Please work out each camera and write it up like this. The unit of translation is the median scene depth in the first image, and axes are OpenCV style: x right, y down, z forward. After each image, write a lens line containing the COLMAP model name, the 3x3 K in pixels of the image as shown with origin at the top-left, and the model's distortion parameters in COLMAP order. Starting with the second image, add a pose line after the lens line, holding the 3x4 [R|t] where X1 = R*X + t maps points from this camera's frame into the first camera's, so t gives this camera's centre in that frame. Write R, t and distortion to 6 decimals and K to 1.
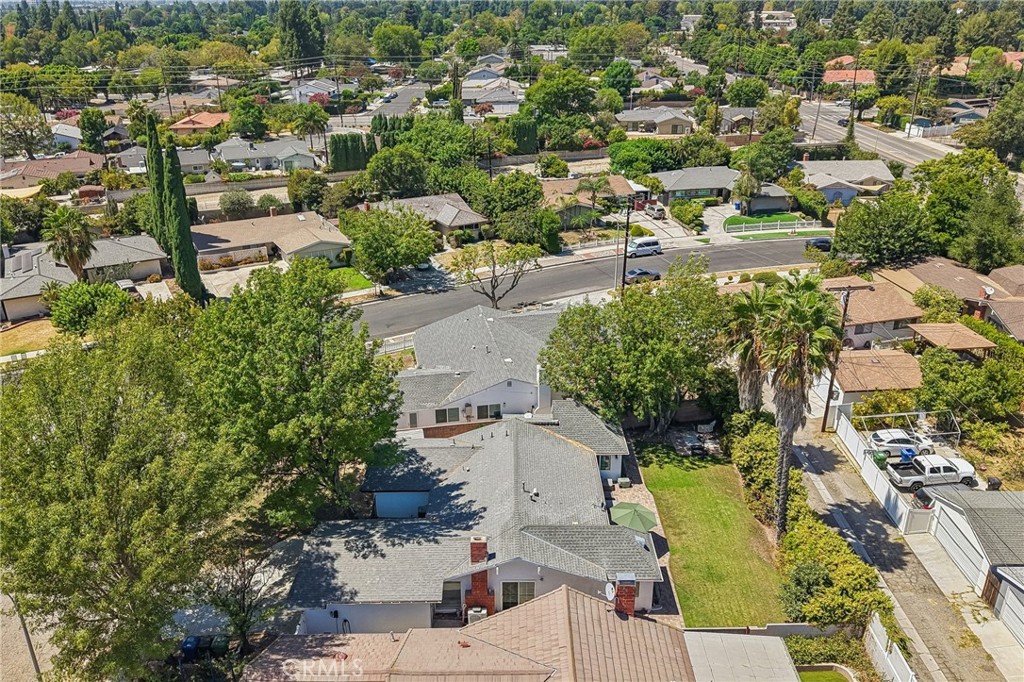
lens RADIAL K [[802.0, 0, 516.1], [0, 802.0, 331.9], [0, 0, 1]] dist [0.028562, -0.032527]
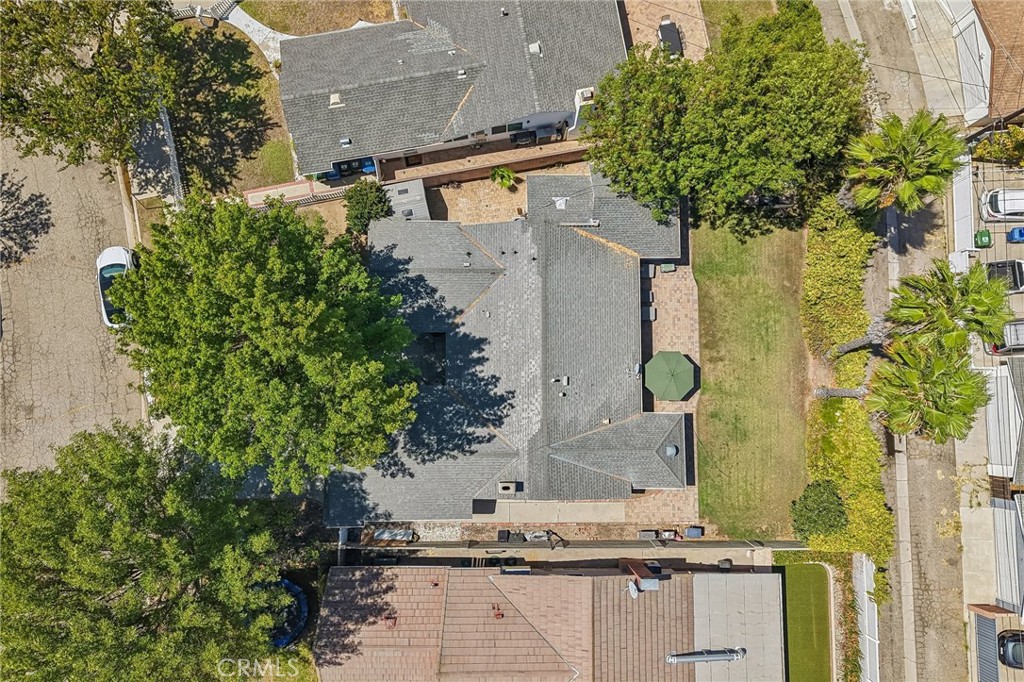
lens RADIAL K [[802.0, 0, 511.7], [0, 802.0, 341.0], [0, 0, 1]] dist [0.028562, -0.032527]
pose [[0.999841, 0.012011, 0.013170, -0.049162], [-0.017355, 0.487627, 0.872880, -0.601191], [0.004062, -0.872969, 0.487758, 0.594150]]
